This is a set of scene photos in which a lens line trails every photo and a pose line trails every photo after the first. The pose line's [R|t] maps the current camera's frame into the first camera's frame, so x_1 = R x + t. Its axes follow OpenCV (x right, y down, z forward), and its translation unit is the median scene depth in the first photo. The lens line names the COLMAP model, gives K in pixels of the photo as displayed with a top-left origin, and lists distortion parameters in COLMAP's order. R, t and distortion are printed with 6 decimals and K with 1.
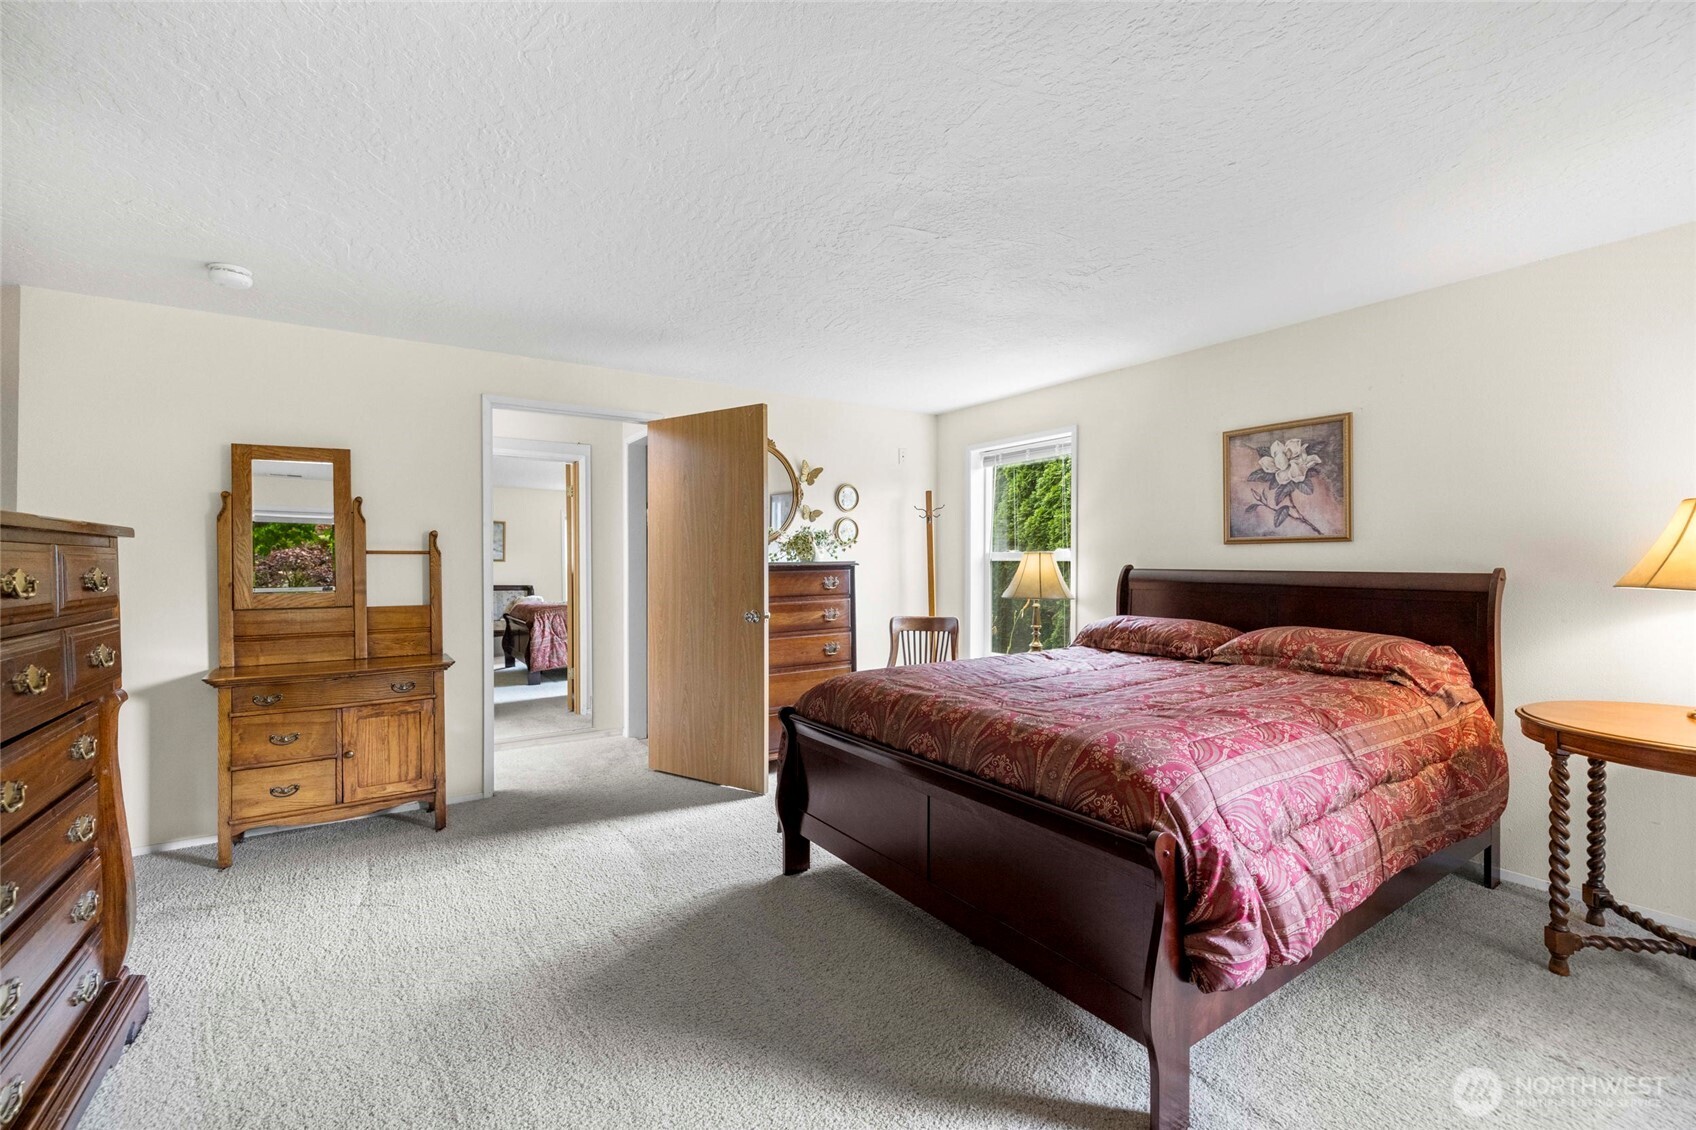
lens RADIAL K [[724.7, 0, 843.5], [0, 724.7, 565.6], [0, 0, 1]] dist [-0.001097, 0.000673]
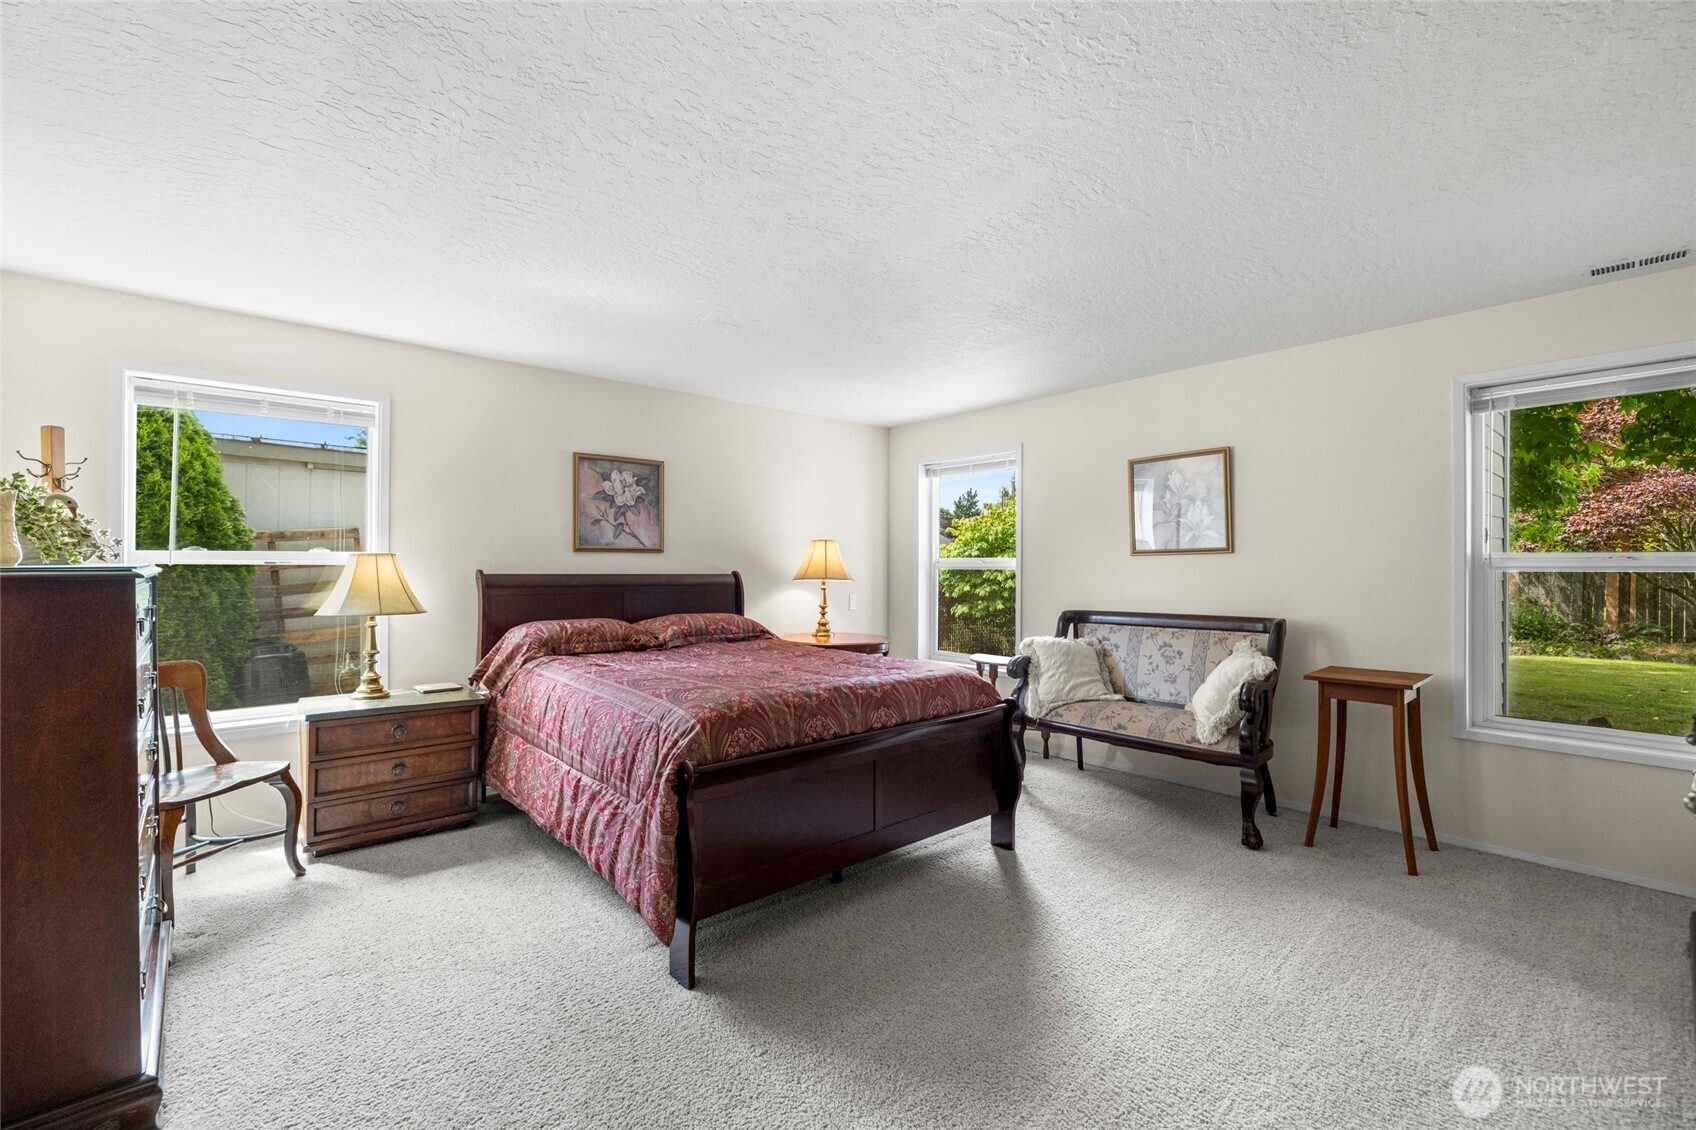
lens RADIAL K [[724.7, 0, 841.9], [0, 724.7, 564.0], [0, 0, 1]] dist [-0.001097, 0.000673]
pose [[-0.119780, 0.011692, 0.992732, -0.691167], [0.004946, 0.999925, -0.011180, 0.005186], [-0.992788, 0.003570, -0.119829, 0.770348]]
